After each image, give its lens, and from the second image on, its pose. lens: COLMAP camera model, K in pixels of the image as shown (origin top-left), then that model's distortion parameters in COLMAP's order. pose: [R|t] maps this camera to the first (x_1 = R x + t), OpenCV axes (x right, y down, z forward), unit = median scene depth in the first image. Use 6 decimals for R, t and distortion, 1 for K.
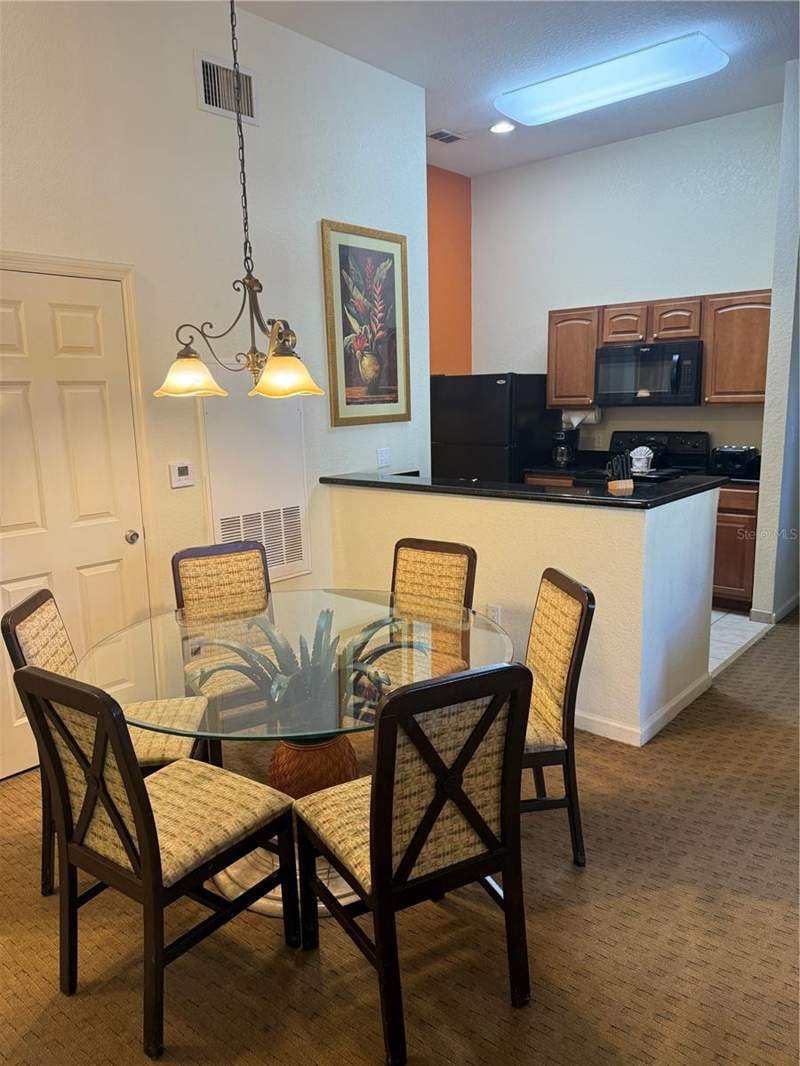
lens RADIAL K [[755.8, 0, 394.8], [0, 755.8, 556.8], [0, 0, 1]] dist [0.008715, -0.019463]
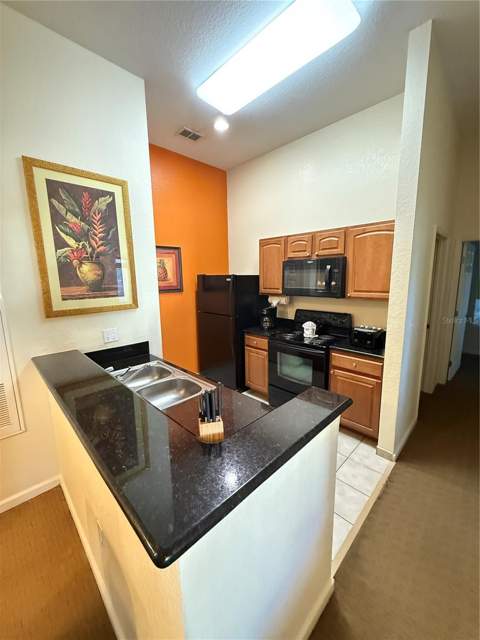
lens RADIAL K [[254.9, 0, 239.4], [0, 254.9, 320.2], [0, 0, 1]] dist [-0.000593, 0.000075]
pose [[0.997001, 0.026554, -0.072694, 0.235972], [-0.029568, 0.998734, -0.040701, -0.132205], [0.071521, 0.042729, 0.996523, 0.485433]]
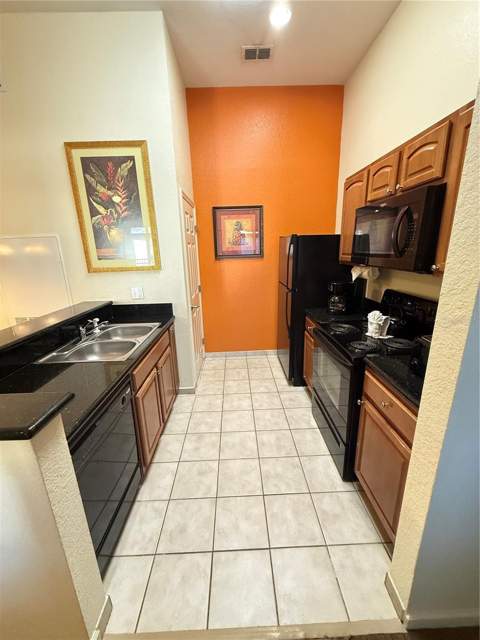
lens RADIAL K [[254.9, 0, 240.0], [0, 254.9, 319.4], [0, 0, 1]] dist [-0.000593, 0.000075]
pose [[0.673154, 0.208418, -0.709525, 0.479024], [-0.149777, 0.978003, 0.145182, -0.169400], [0.724176, 0.008541, 0.689563, 0.708301]]
